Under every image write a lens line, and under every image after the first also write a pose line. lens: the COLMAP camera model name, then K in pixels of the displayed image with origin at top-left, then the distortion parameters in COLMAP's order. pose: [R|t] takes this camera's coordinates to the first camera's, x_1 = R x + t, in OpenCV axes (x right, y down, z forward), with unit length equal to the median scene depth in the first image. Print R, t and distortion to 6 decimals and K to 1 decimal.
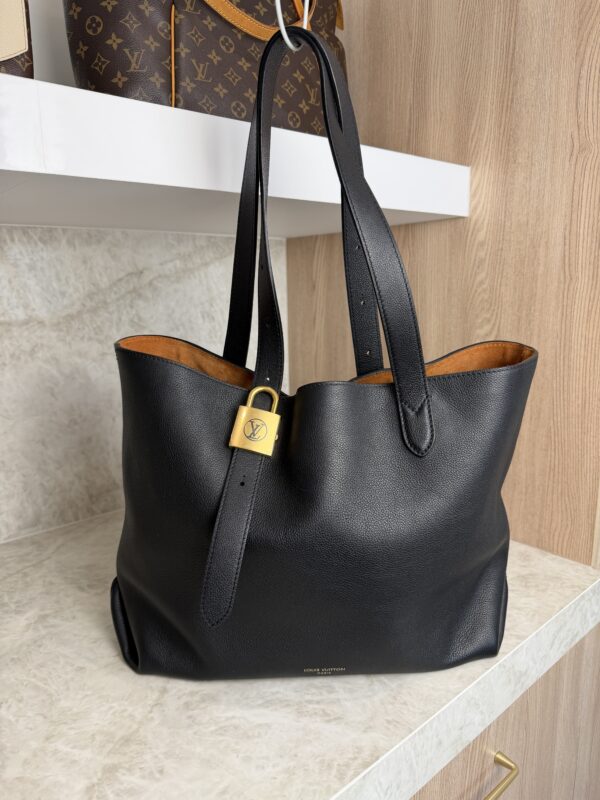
lens RADIAL K [[597.2, 0, 309.1], [0, 597.2, 395.2], [0, 0, 1]] dist [-0.013229, -0.025142]
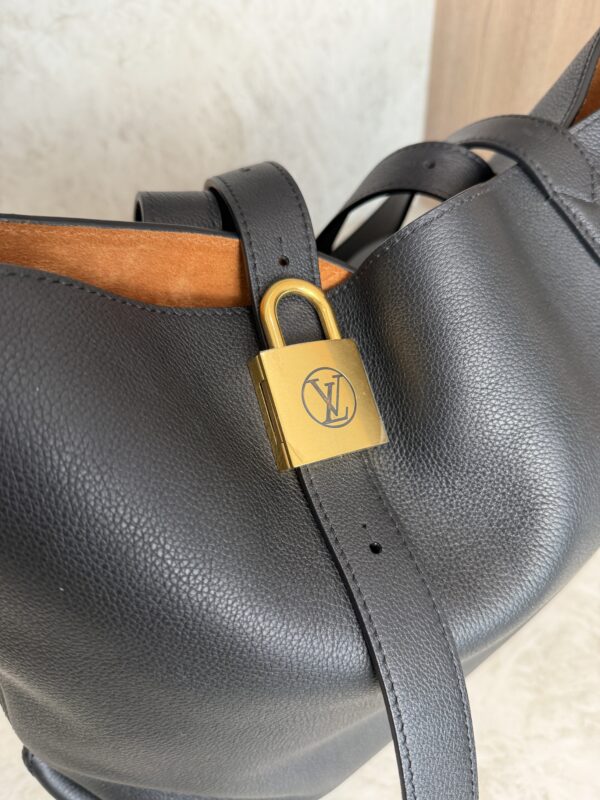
lens RADIAL K [[597.2, 0, 292.9], [0, 597.2, 399.8], [0, 0, 1]] dist [-0.013229, -0.025142]
pose [[0.968388, 0.153234, -0.196836, -0.000098], [-0.015086, 0.823614, 0.566950, -0.105967], [0.248993, -0.546058, 0.799889, 0.556924]]
